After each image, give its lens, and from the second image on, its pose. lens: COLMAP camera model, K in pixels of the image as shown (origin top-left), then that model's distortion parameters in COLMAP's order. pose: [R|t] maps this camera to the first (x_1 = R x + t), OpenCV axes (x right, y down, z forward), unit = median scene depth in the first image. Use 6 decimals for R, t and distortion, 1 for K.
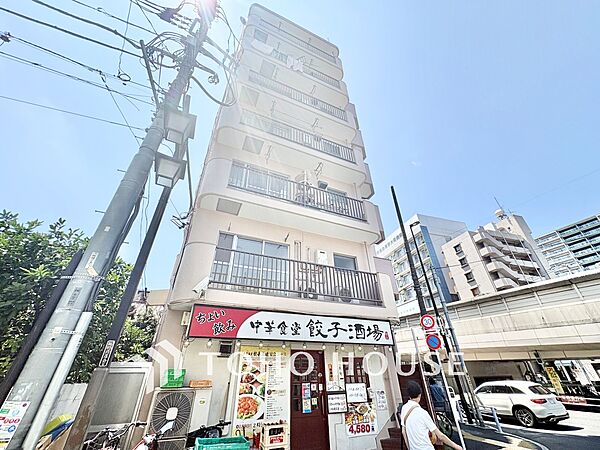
lens RADIAL K [[240.1, 0, 300.7], [0, 240.1, 224.2], [0, 0, 1]] dist [0.001915, 0.000290]
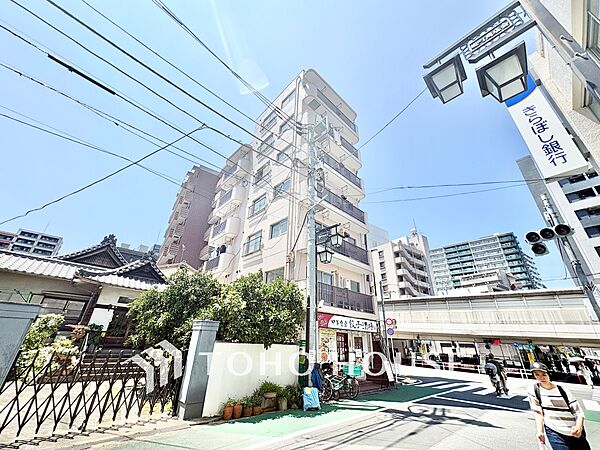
lens RADIAL K [[240.1, 0, 299.8], [0, 240.1, 223.8], [0, 0, 1]] dist [0.001915, 0.000290]
pose [[0.943121, 0.186775, 0.275025, -0.156372], [-0.215165, 0.973562, 0.076683, -0.068518], [-0.253432, -0.131497, 0.958374, -0.111961]]
